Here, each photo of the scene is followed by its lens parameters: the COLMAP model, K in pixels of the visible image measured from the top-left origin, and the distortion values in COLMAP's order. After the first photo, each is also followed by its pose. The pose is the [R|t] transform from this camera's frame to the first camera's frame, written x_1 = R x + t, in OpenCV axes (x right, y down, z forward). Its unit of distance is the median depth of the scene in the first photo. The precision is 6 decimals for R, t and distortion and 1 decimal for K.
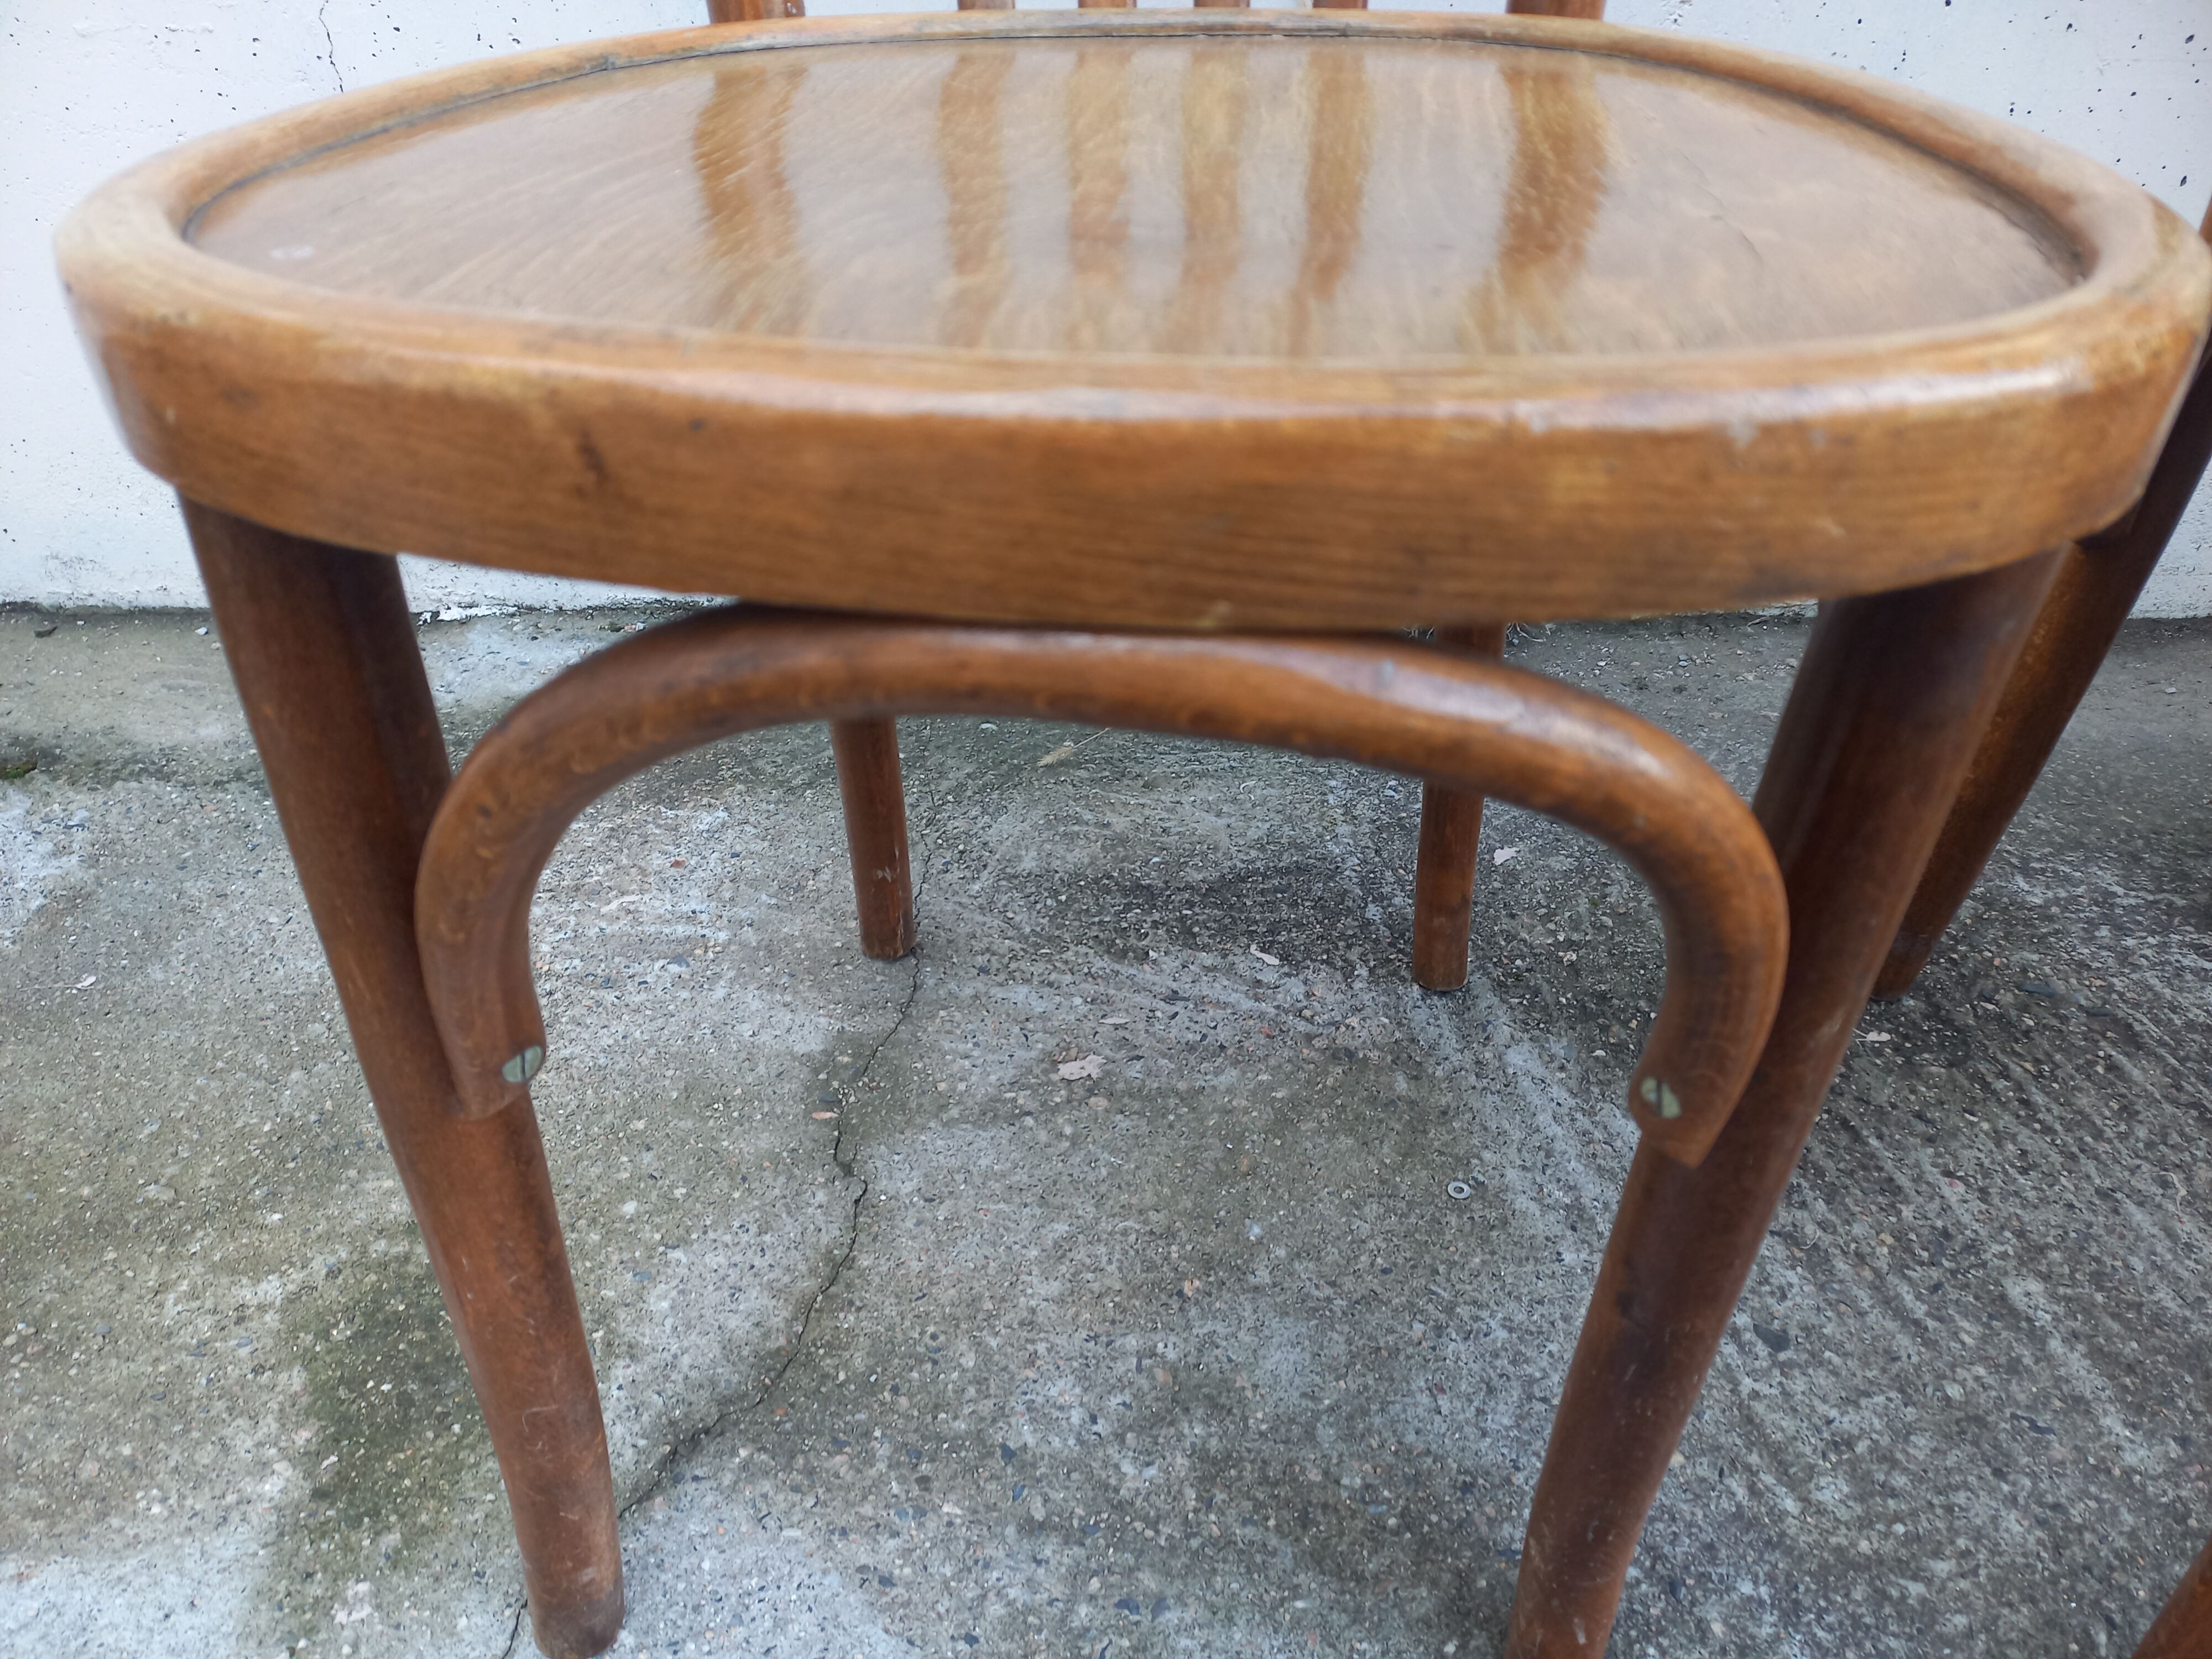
lens RADIAL K [[1565.6, 0, 1097.4], [0, 1565.6, 882.3], [0, 0, 1]] dist [0.056330, -0.030073]
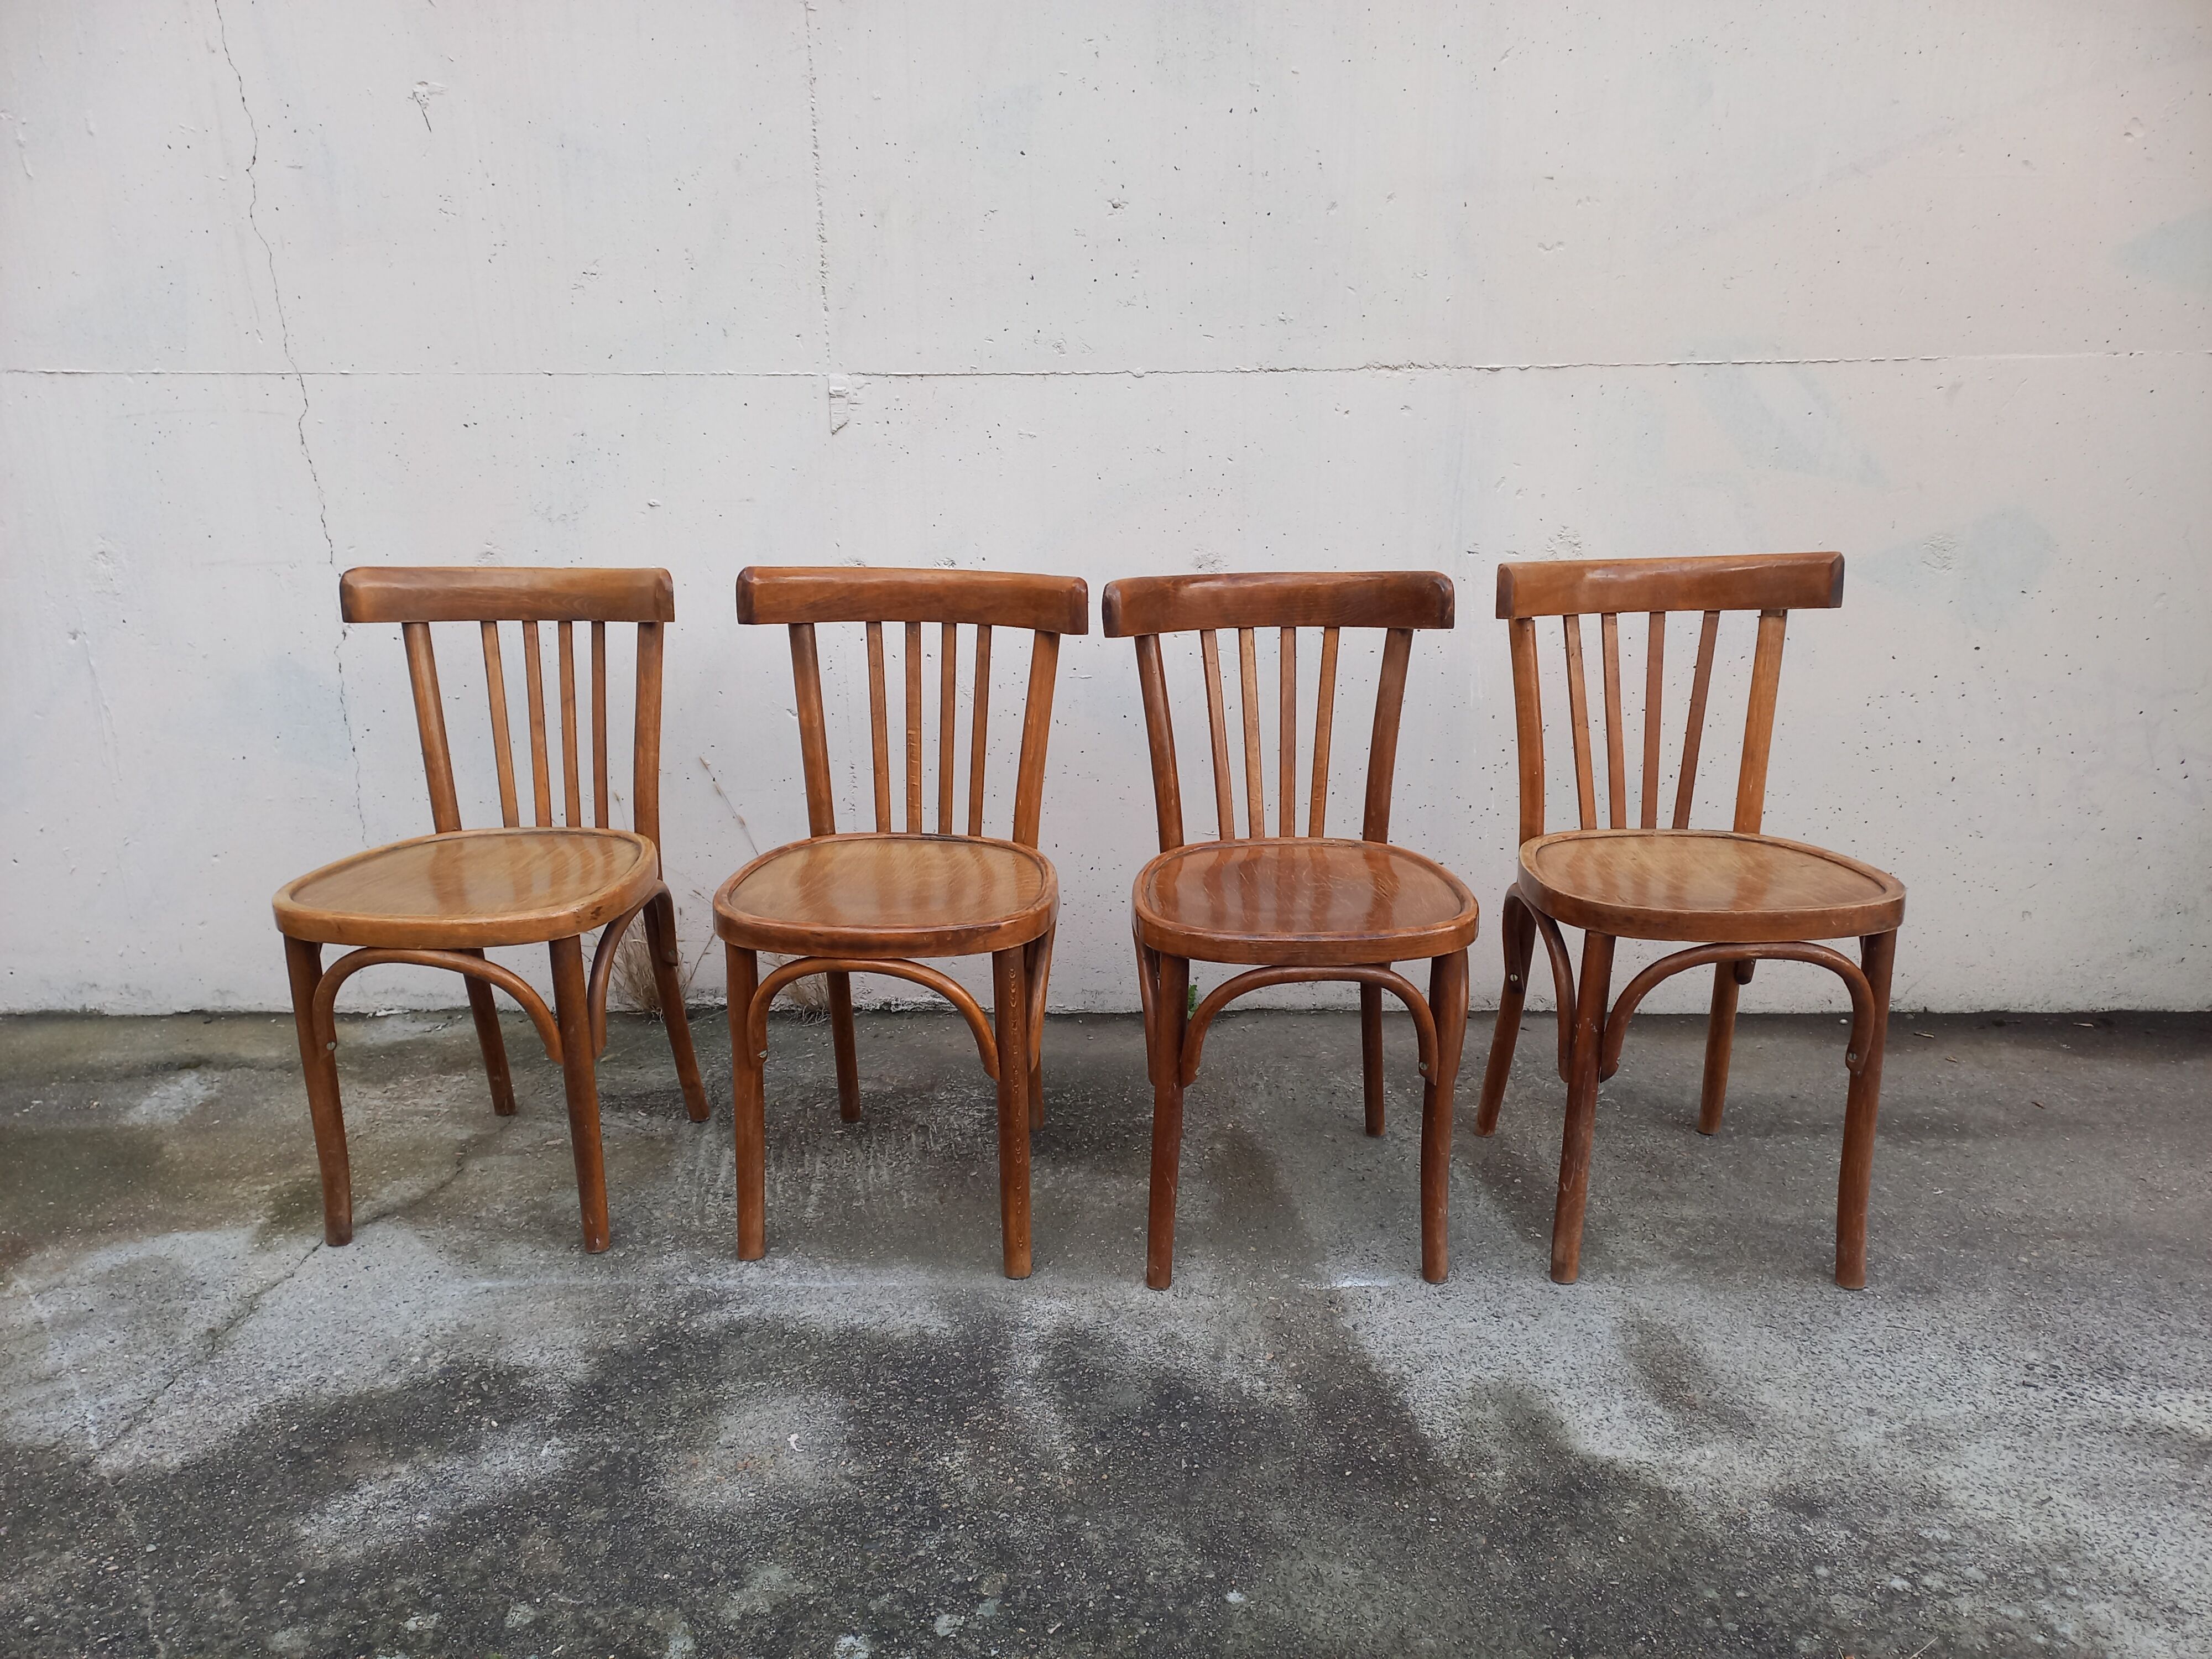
lens RADIAL K [[1563.4, 0, 1116.5], [0, 1563.4, 881.9], [0, 0, 1]] dist [0.056921, -0.030245]
pose [[0.999929, -0.006880, -0.009704, 1.309439], [0.003422, 0.947665, -0.319247, 0.737235], [0.011393, 0.319191, 0.947622, -2.355509]]
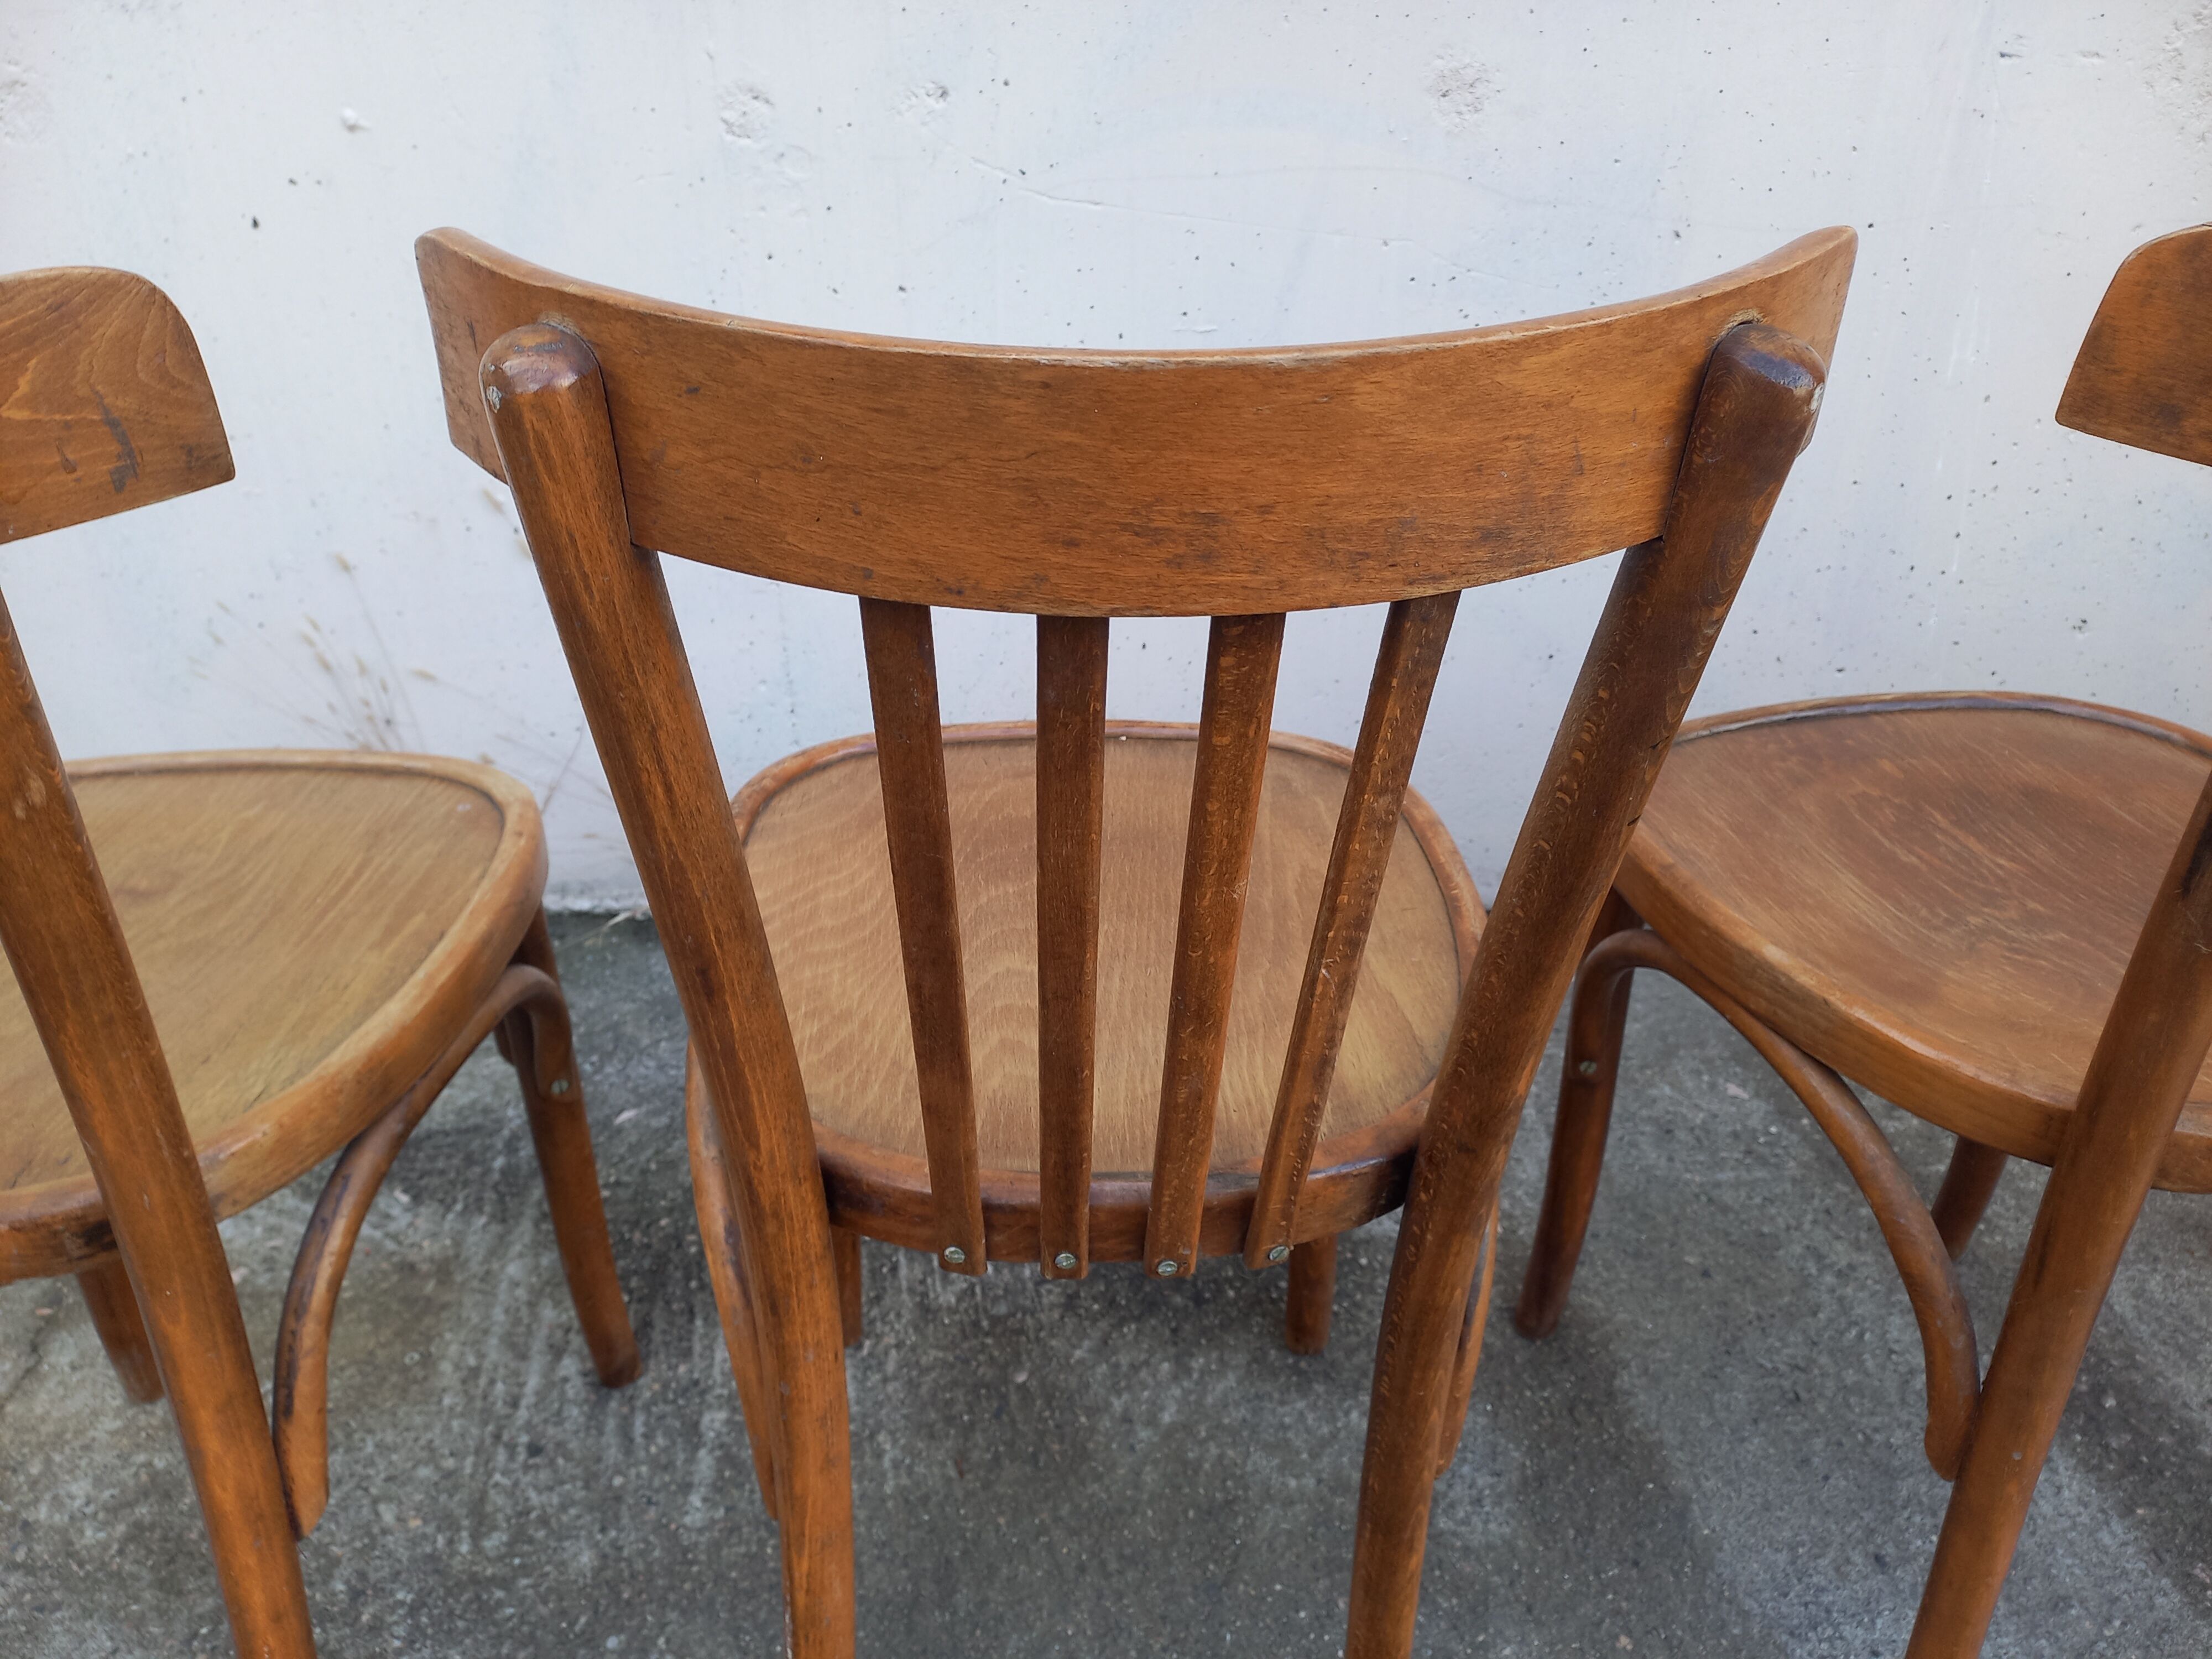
lens RADIAL K [[1596.7, 0, 1097.1], [0, 1596.7, 854.9], [0, 0, 1]] dist [0.015869, -0.003391]
pose [[0.999665, -0.010594, -0.023596, 1.090957], [0.008395, 0.995776, -0.091433, -0.177619], [0.024465, 0.091204, 0.995532, -0.725145]]
